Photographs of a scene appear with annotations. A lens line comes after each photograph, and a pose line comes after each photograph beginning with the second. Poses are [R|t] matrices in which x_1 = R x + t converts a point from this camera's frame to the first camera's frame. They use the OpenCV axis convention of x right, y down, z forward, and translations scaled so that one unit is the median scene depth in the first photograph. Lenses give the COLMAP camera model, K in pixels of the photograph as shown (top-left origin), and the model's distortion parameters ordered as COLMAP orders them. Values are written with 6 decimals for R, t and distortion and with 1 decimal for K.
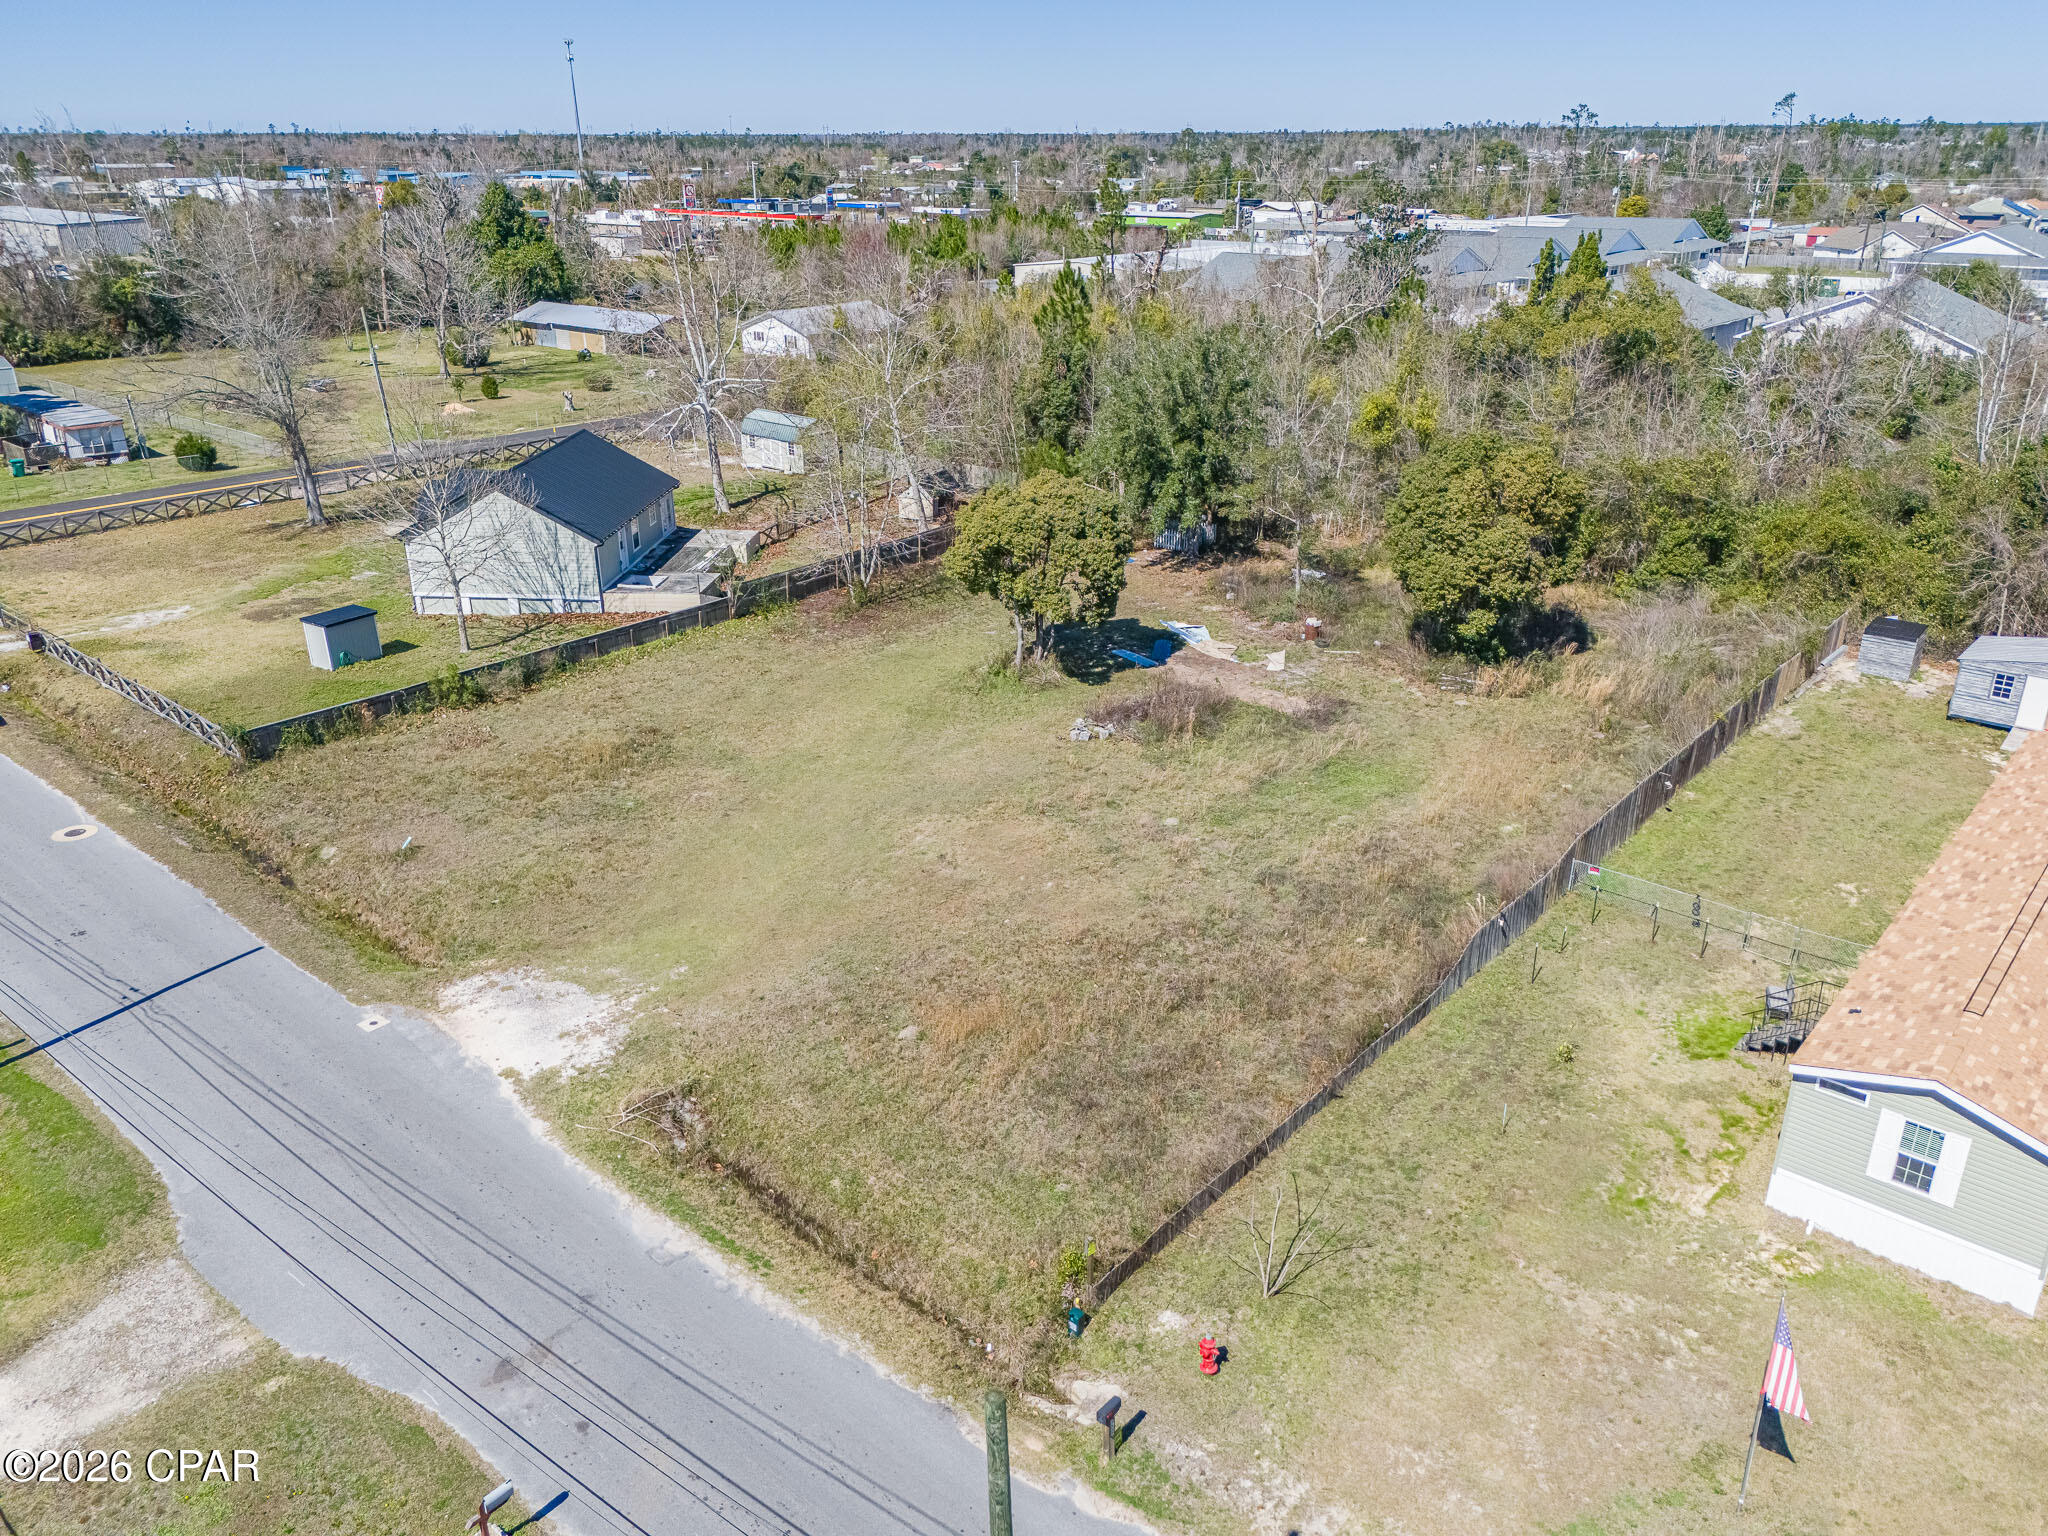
lens RADIAL K [[1510.7, 0, 1027.2], [0, 1510.7, 762.9], [0, 0, 1]] dist [0.062137, -0.043207]
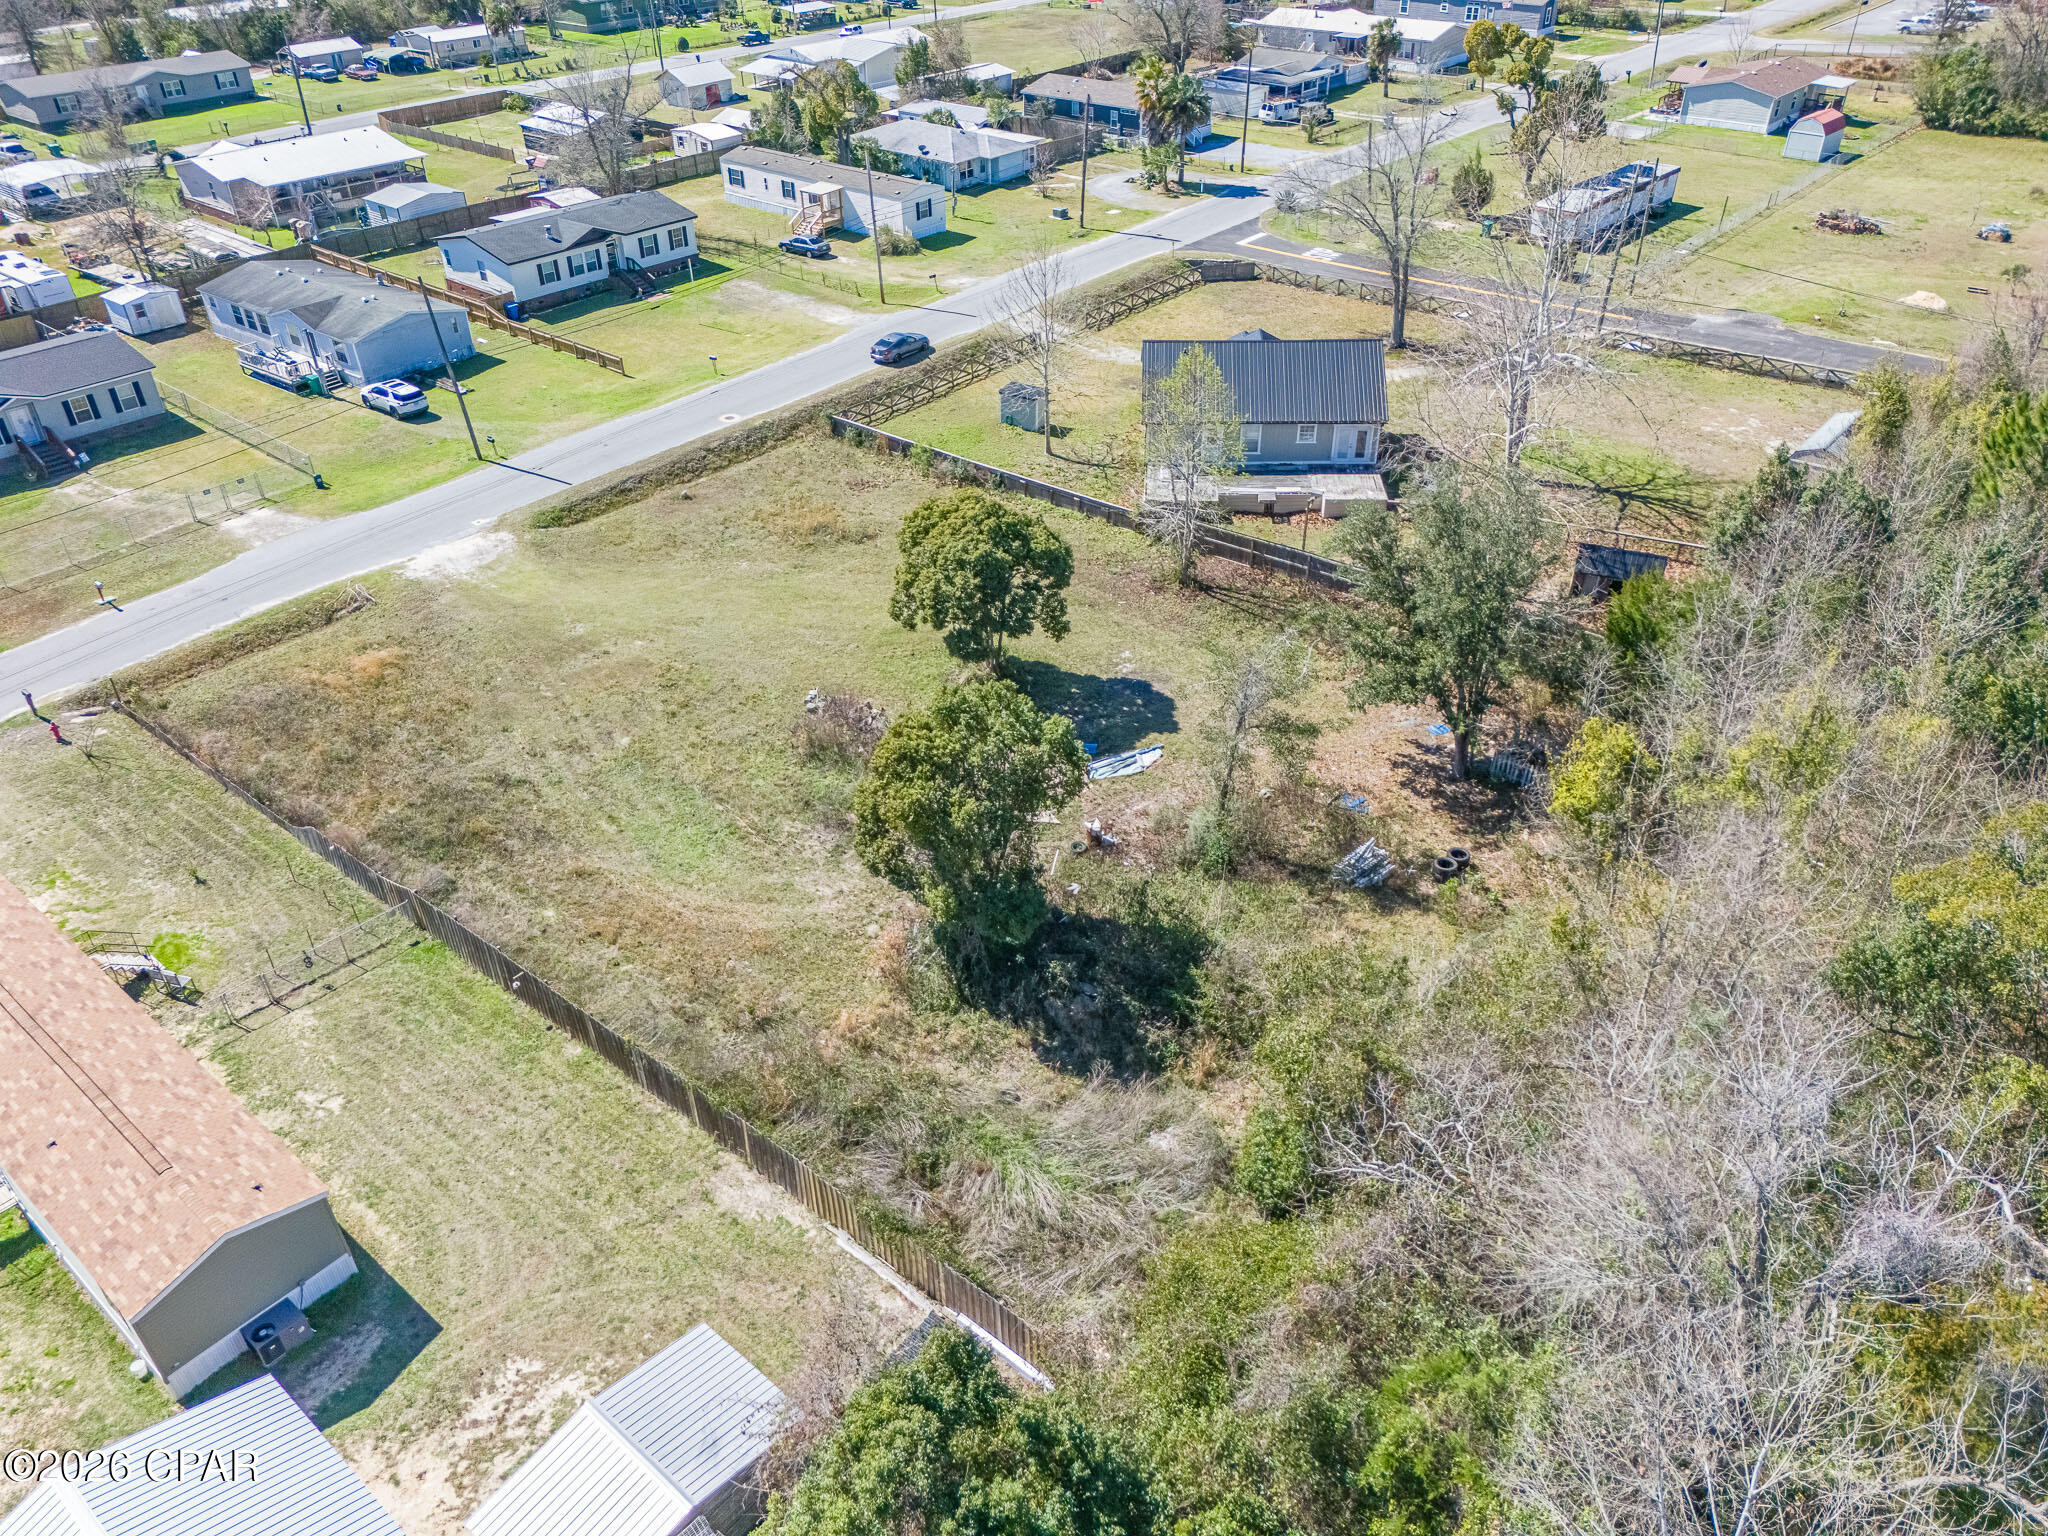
lens RADIAL K [[1510.7, 0, 1027.2], [0, 1510.7, 762.9], [0, 0, 1]] dist [0.062137, -0.043207]
pose [[0.009387, 0.563083, -0.826347, 0.943169], [-0.364419, 0.771478, 0.521555, -0.594047], [0.931188, 0.296241, 0.212440, 0.865066]]
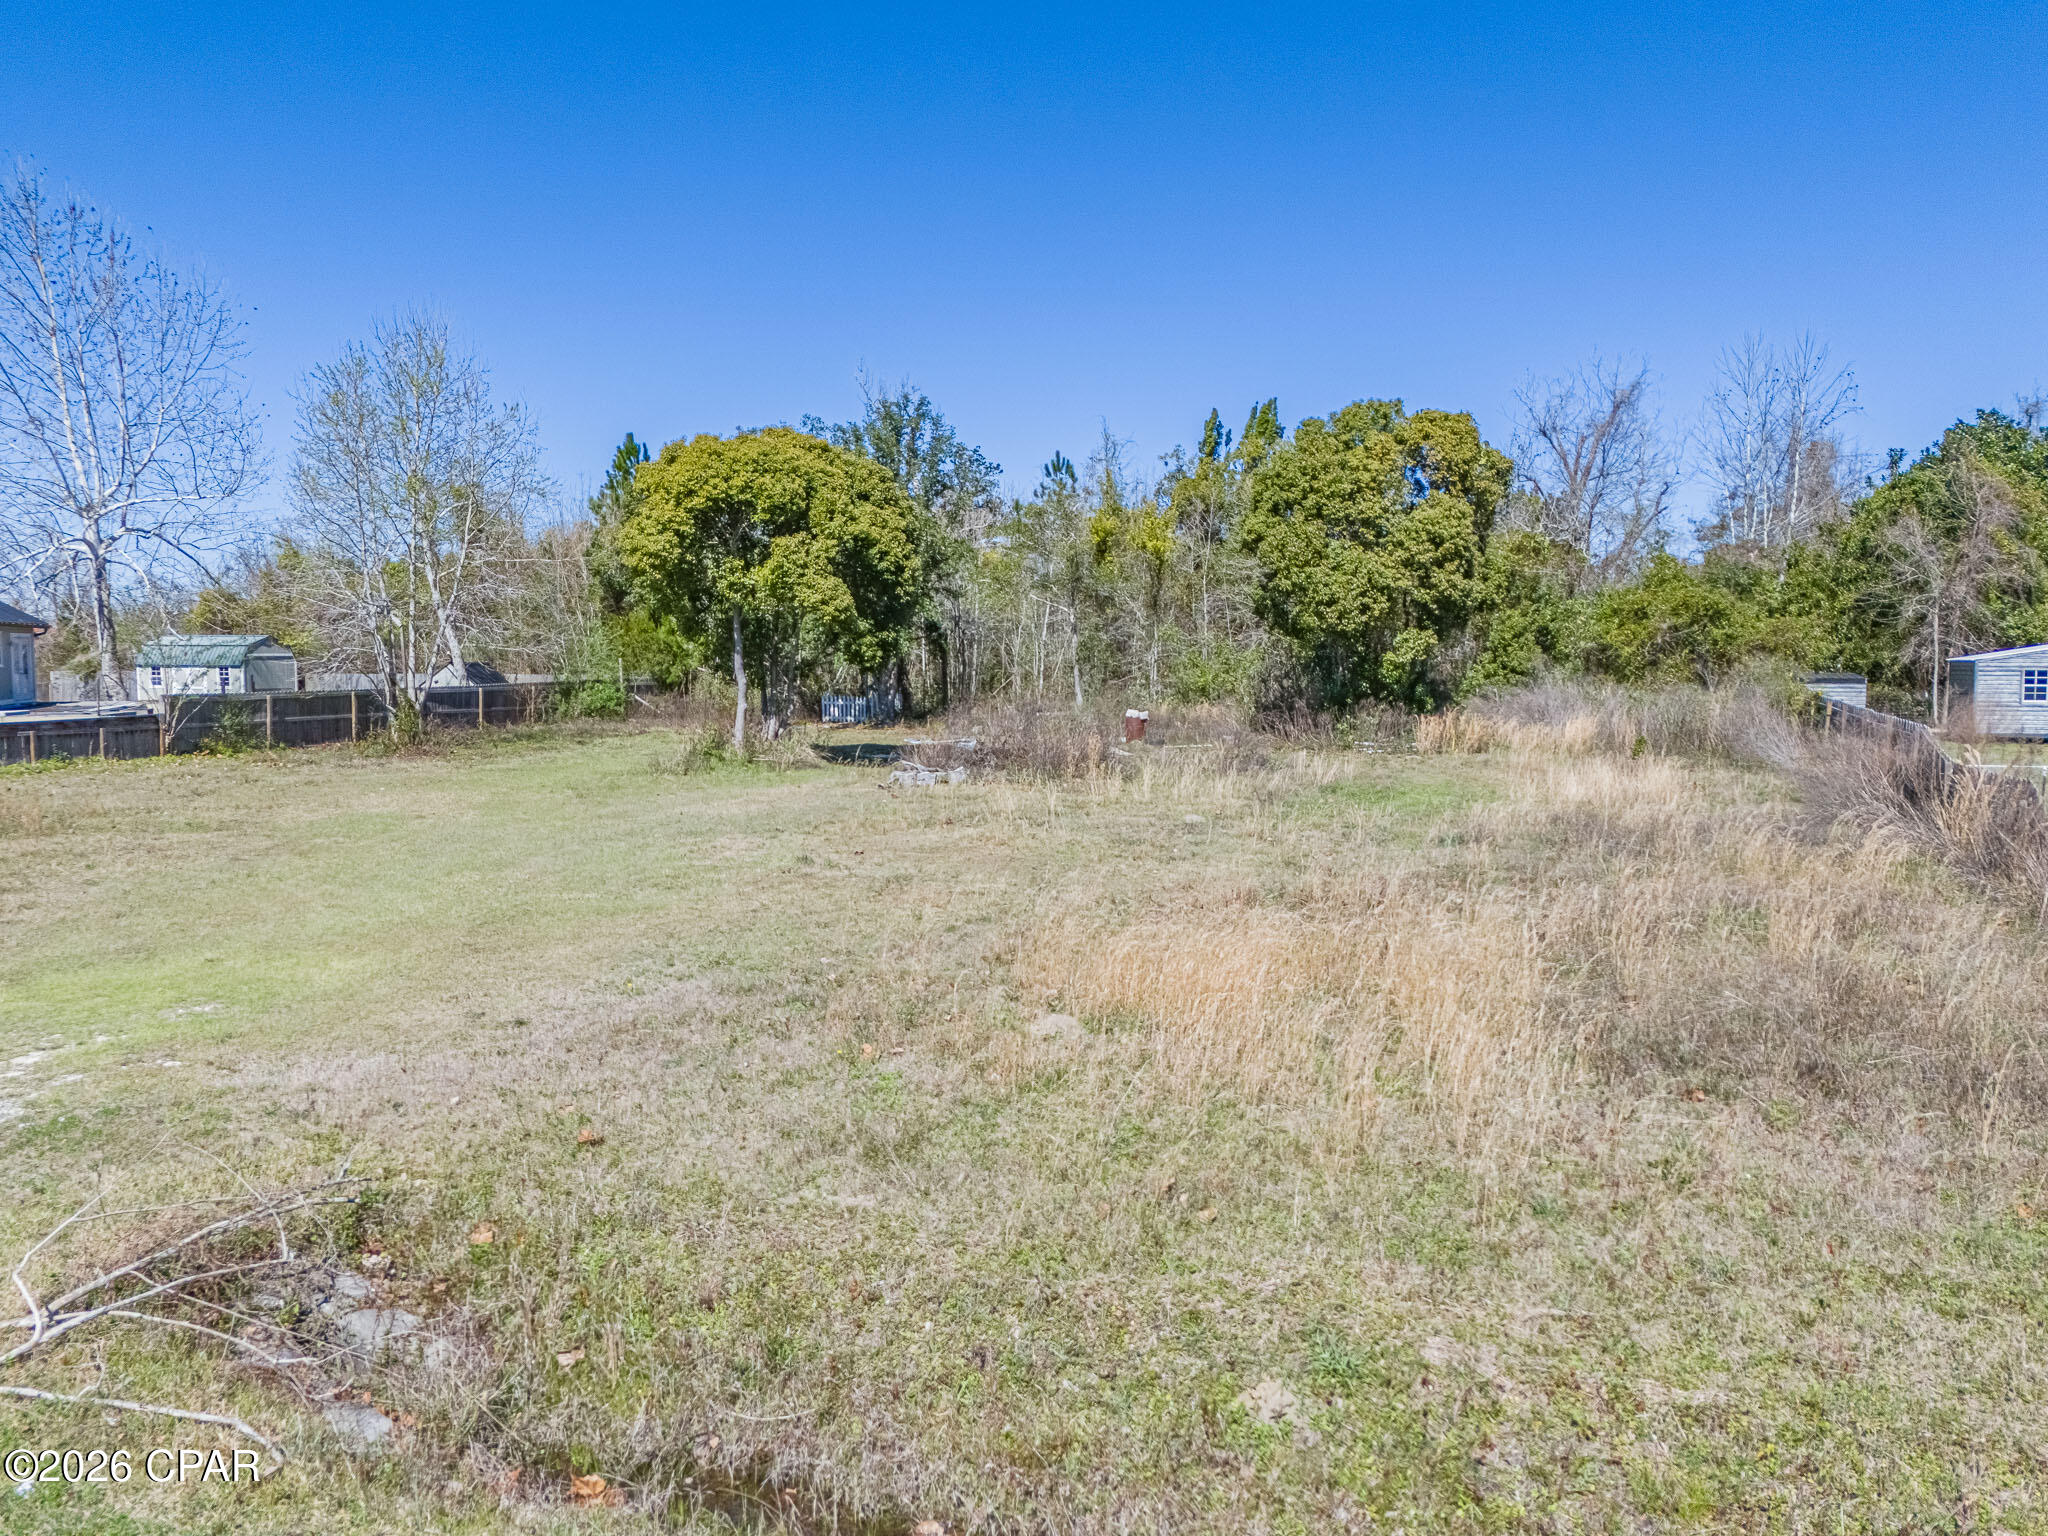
lens RADIAL K [[1548.1, 0, 1024.0], [0, 1548.1, 768.0], [0, 0, 1]] dist [0.063198, -0.052232]
pose [[0.931575, -0.023951, 0.362761, -0.127989], [0.136092, 0.948251, -0.286878, 0.139480], [-0.337117, 0.316617, 0.886626, 0.441824]]
